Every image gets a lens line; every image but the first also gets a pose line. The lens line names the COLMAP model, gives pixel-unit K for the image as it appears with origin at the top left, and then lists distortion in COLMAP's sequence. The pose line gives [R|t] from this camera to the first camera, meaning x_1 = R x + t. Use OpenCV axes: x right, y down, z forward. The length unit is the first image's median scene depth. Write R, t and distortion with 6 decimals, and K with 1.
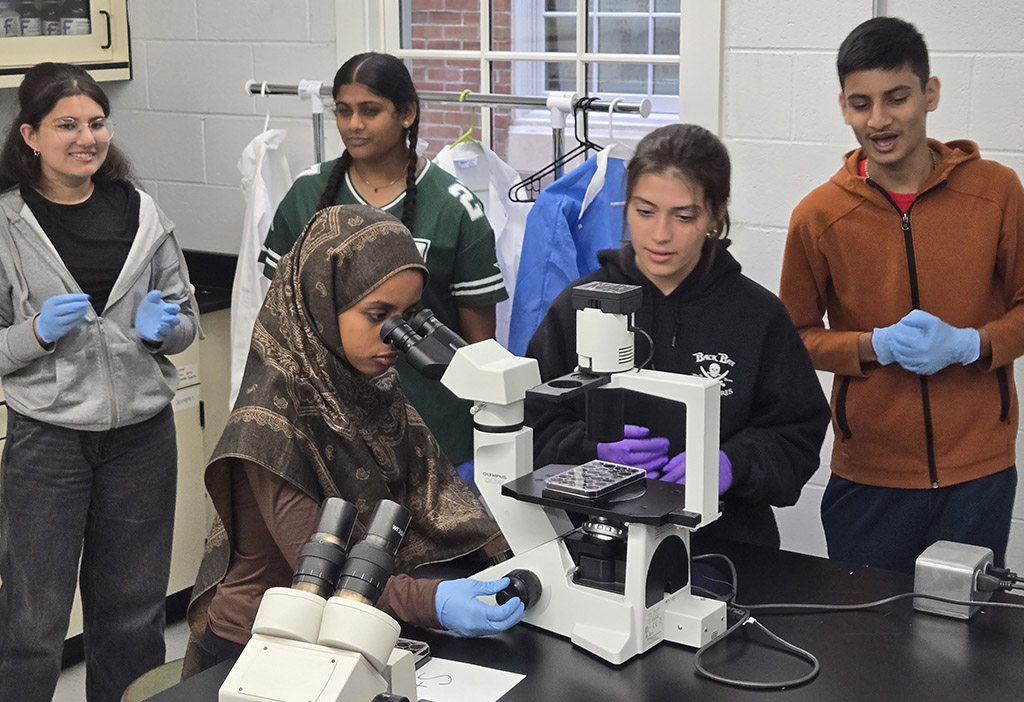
lens RADIAL K [[1753.9, 0, 485.3], [0, 1753.9, 350.6], [0, 0, 1]] dist [0.066850, -0.003042]
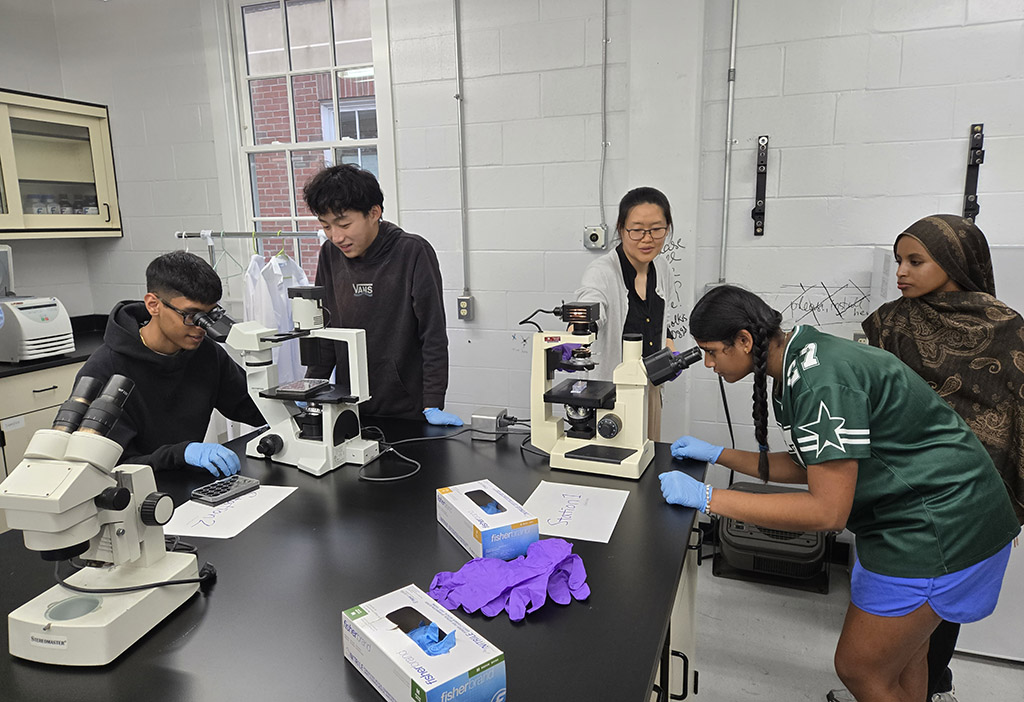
lens RADIAL K [[713.3, 0, 512.0], [0, 713.3, 351.0], [0, 0, 1]] dist [0.075472, -0.083787]
pose [[0.972594, -0.053299, 0.226320, 0.105309], [0.060287, 0.997891, -0.024076, 0.067778], [-0.224559, 0.037060, 0.973755, 0.153677]]
